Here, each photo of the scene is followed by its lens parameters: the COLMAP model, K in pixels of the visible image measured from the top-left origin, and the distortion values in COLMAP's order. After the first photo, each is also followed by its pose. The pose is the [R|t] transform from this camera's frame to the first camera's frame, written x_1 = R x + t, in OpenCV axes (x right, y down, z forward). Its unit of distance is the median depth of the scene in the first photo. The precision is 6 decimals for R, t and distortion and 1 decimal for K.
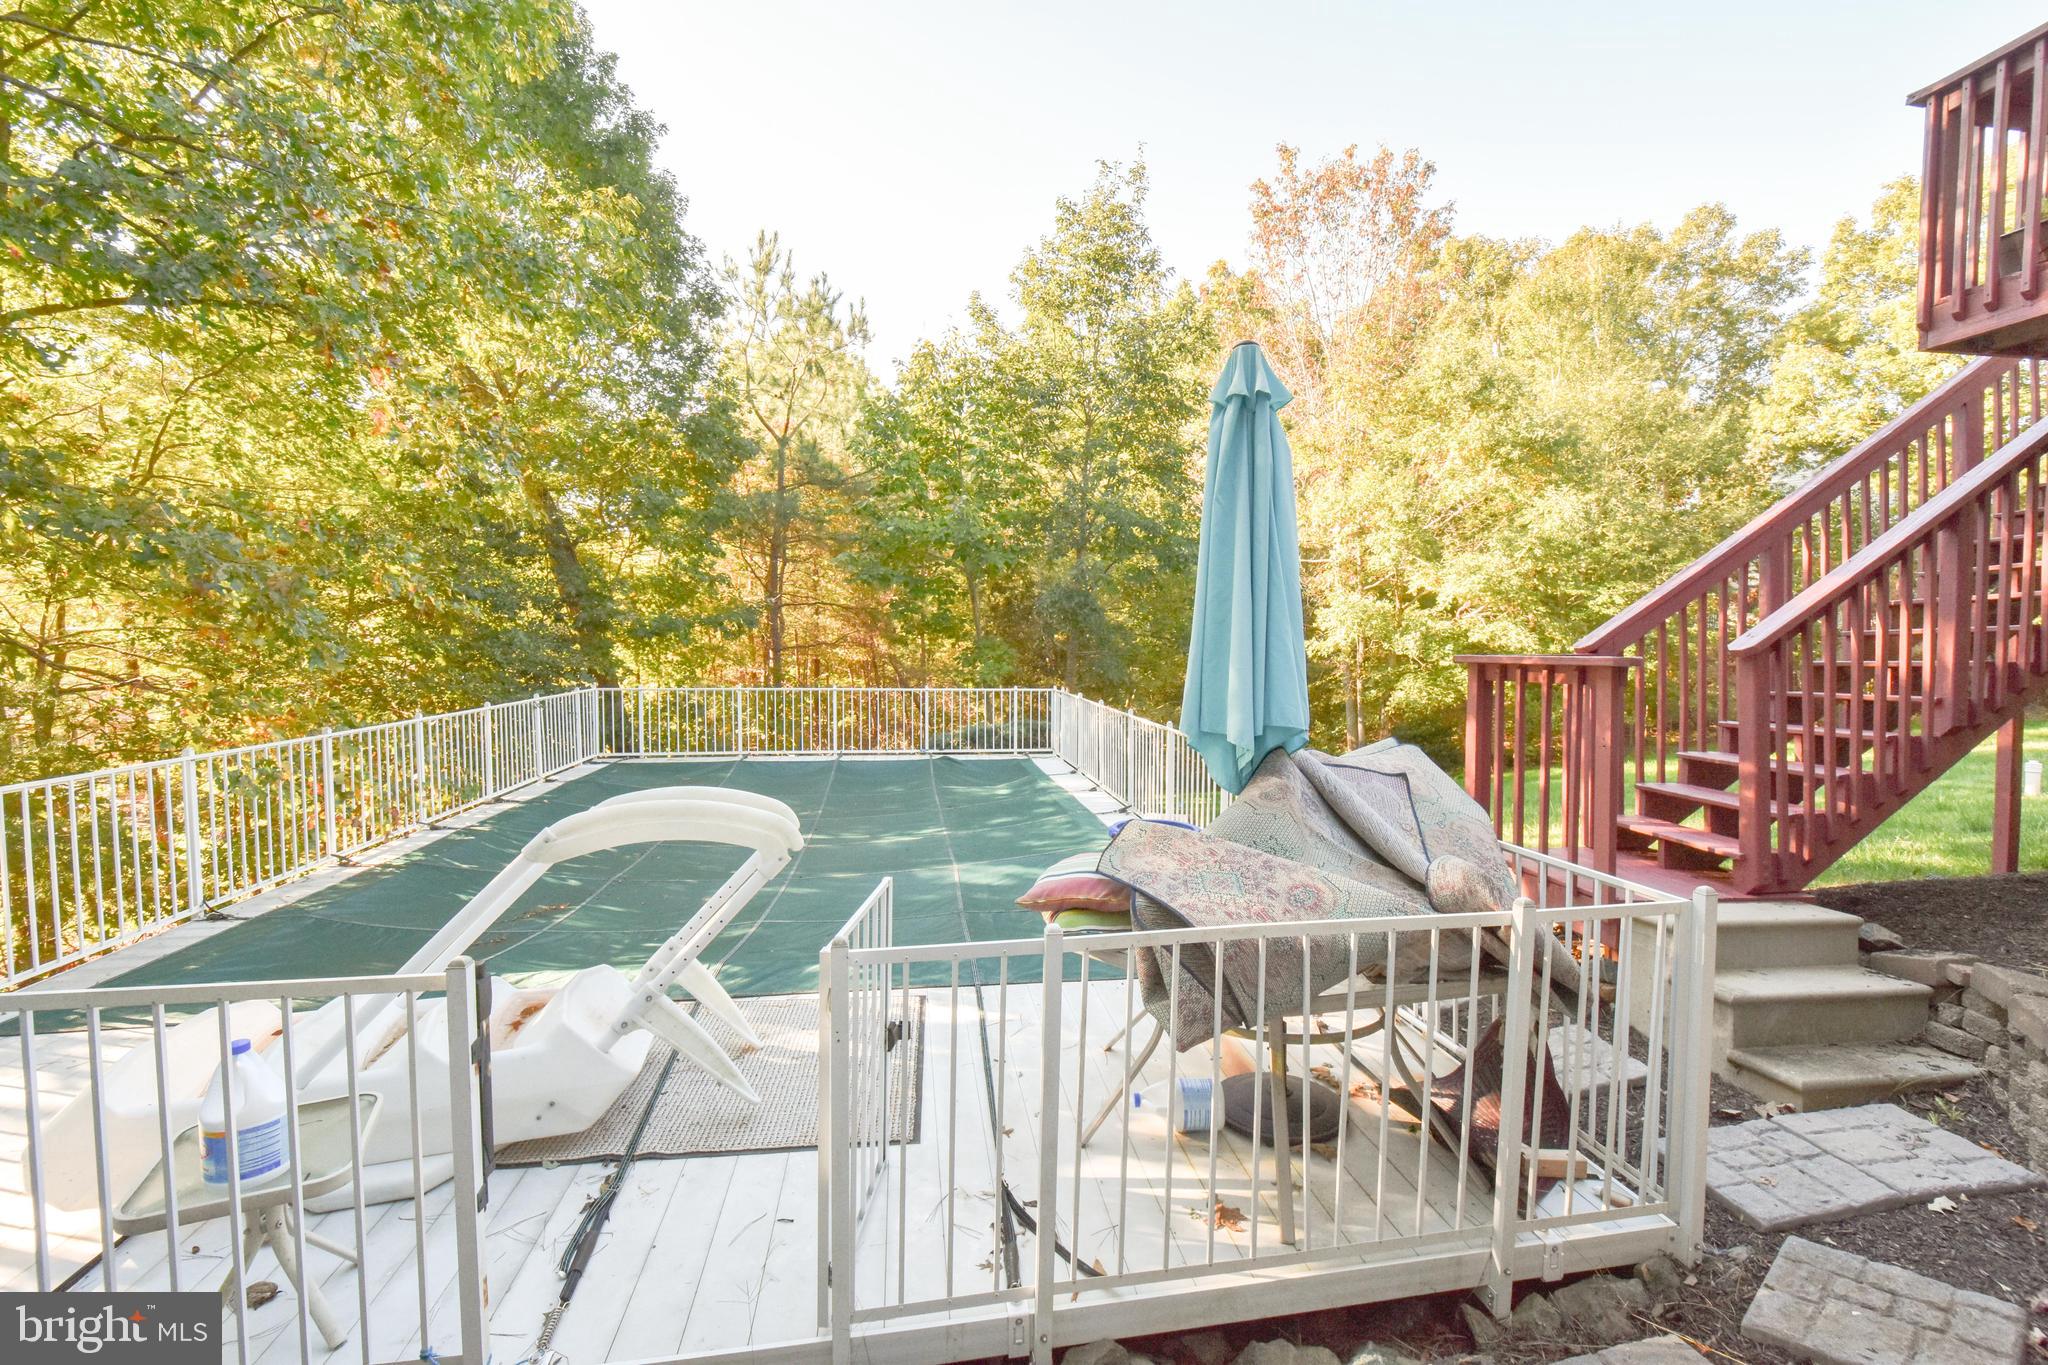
lens RADIAL K [[898.5, 0, 1058.5], [0, 898.5, 679.0], [0, 0, 1]] dist [0.011491, -0.010337]
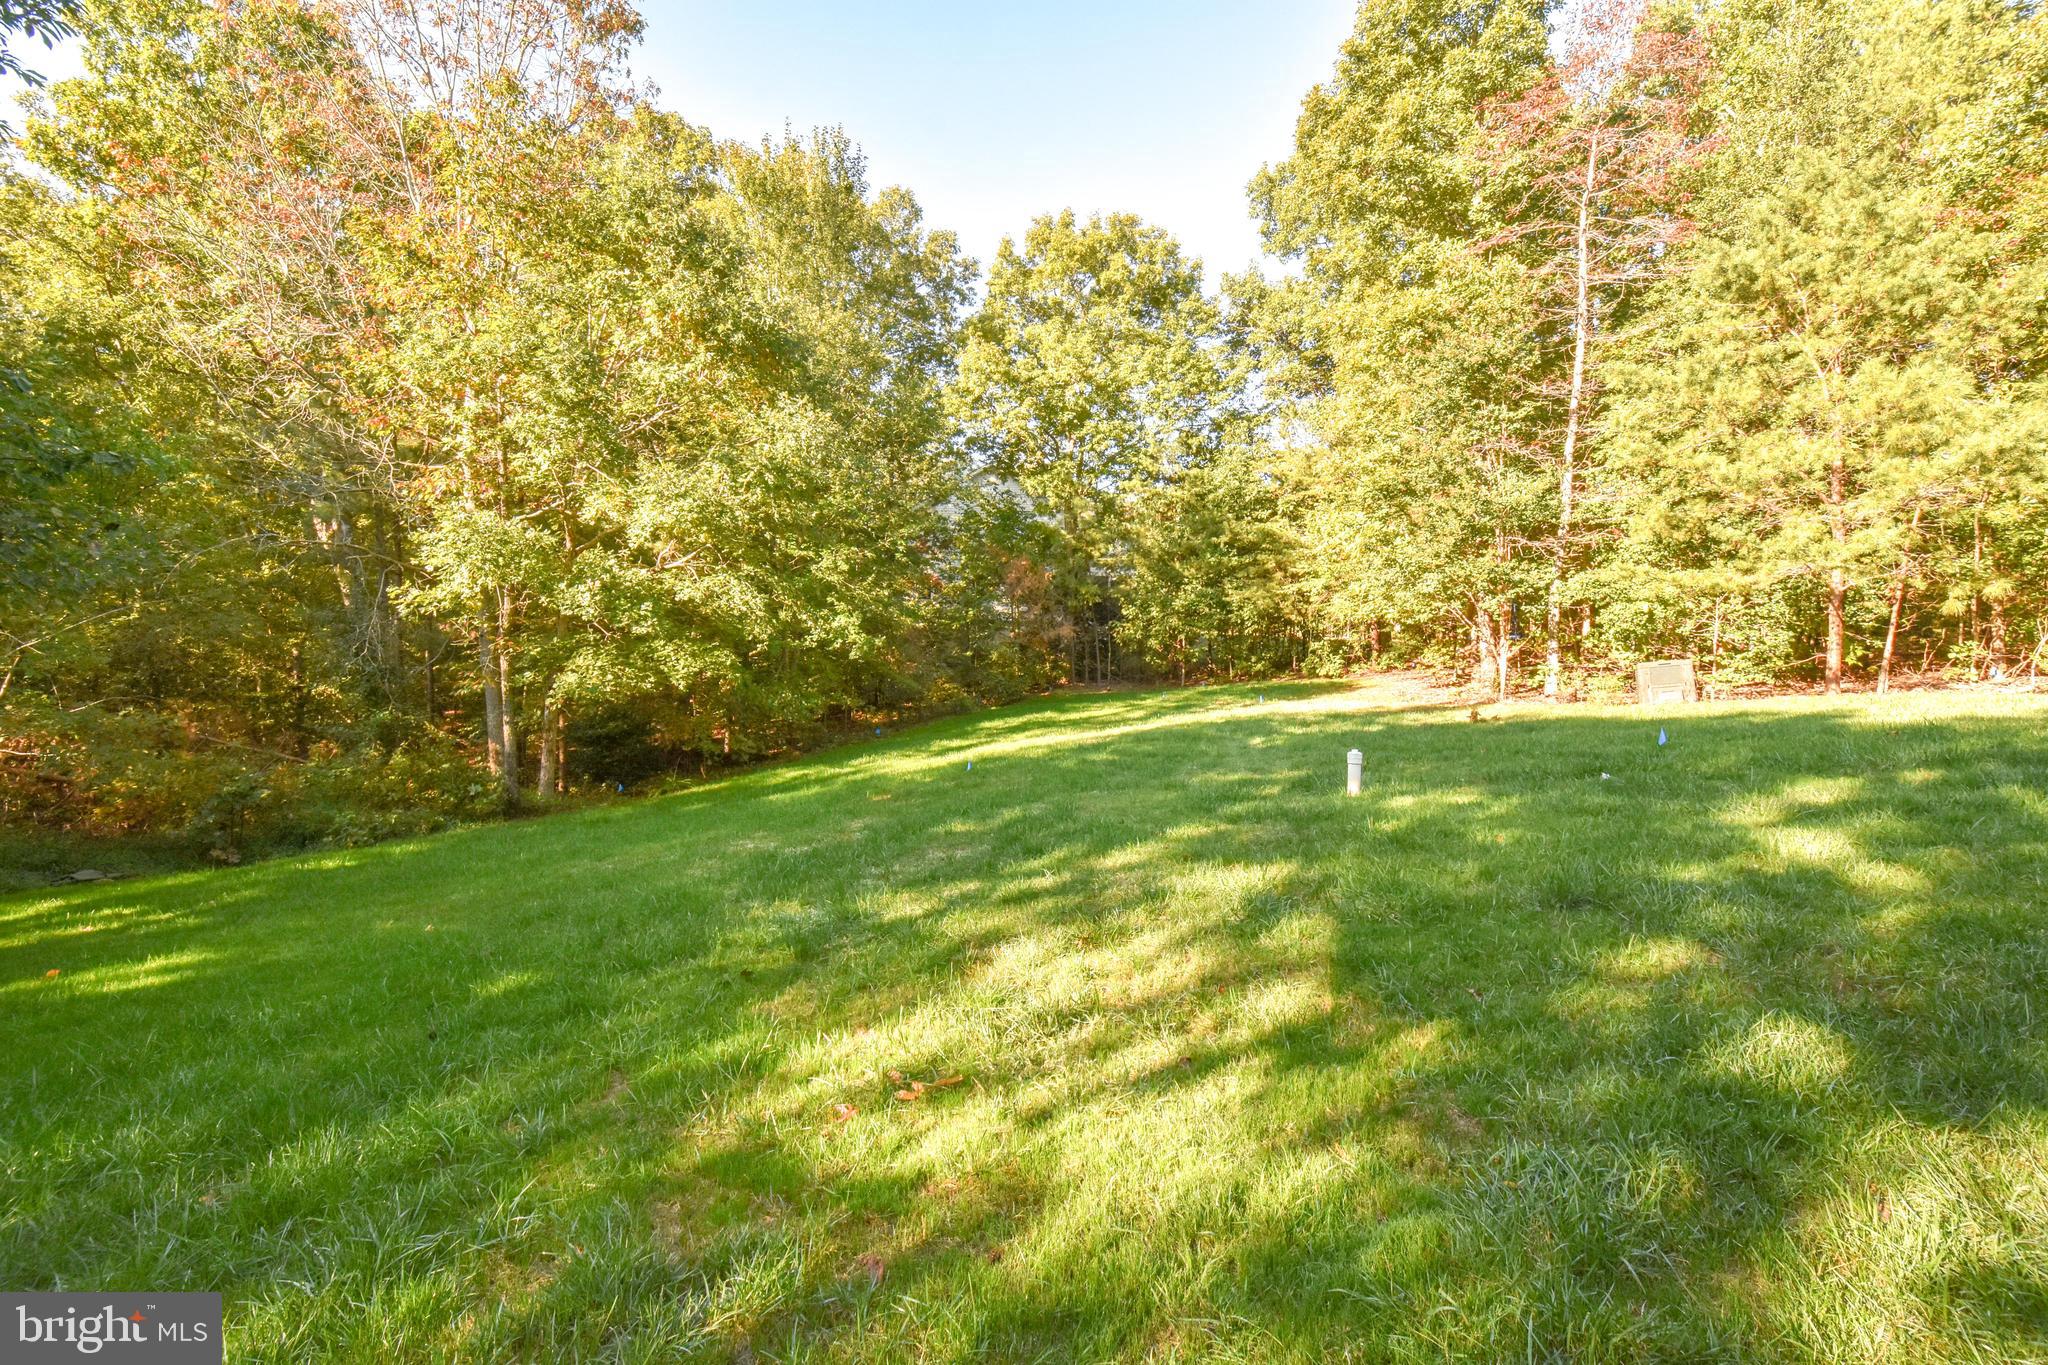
lens RADIAL K [[898.5, 0, 1058.5], [0, 898.5, 679.0], [0, 0, 1]] dist [0.011491, -0.010337]
pose [[0.668268, -0.015297, 0.743764, 0.132846], [0.000262, 0.999793, 0.020328, 0.004536], [-0.743921, -0.013389, 0.668133, 0.307817]]
